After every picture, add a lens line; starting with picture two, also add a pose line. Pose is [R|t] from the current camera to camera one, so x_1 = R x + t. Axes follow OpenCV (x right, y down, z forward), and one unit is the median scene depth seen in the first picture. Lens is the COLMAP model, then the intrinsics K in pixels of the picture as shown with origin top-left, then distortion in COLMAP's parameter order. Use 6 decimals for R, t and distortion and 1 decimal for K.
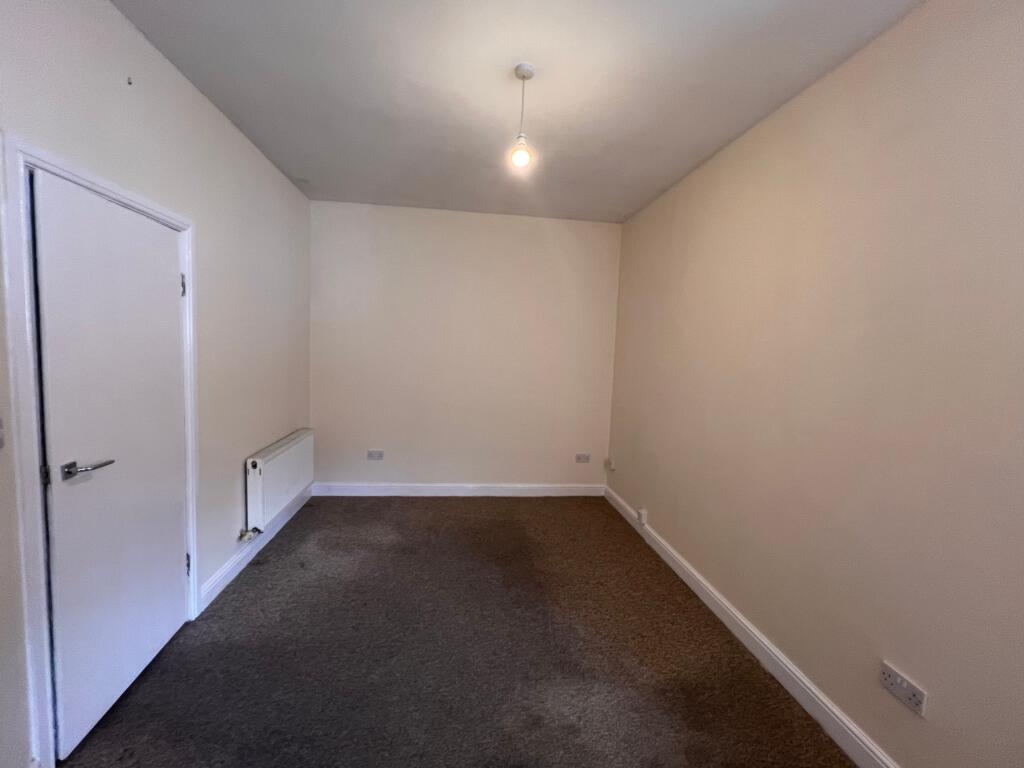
lens RADIAL K [[417.4, 0, 507.6], [0, 417.4, 384.2], [0, 0, 1]] dist [0.001426, 0.000137]
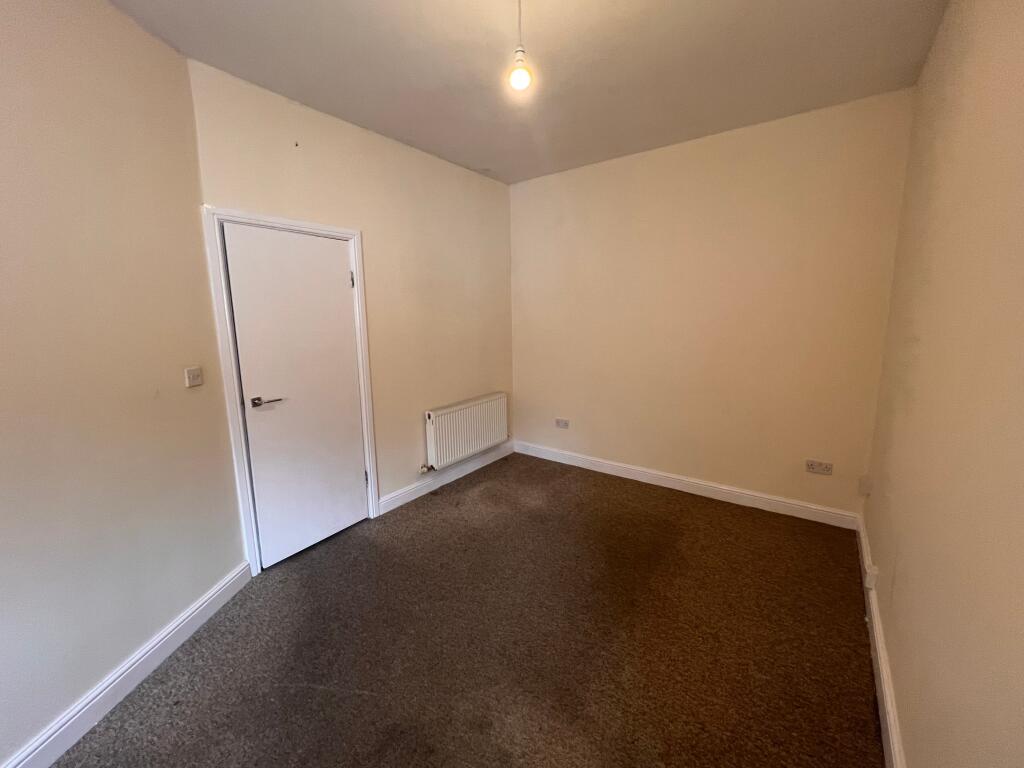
lens RADIAL K [[417.4, 0, 511.0], [0, 417.4, 383.0], [0, 0, 1]] dist [0.001426, 0.000137]
pose [[0.728825, 0.063012, -0.681794, 0.436982], [-0.017378, 0.997138, 0.073579, -0.005019], [0.684479, -0.041778, 0.727834, 0.258519]]
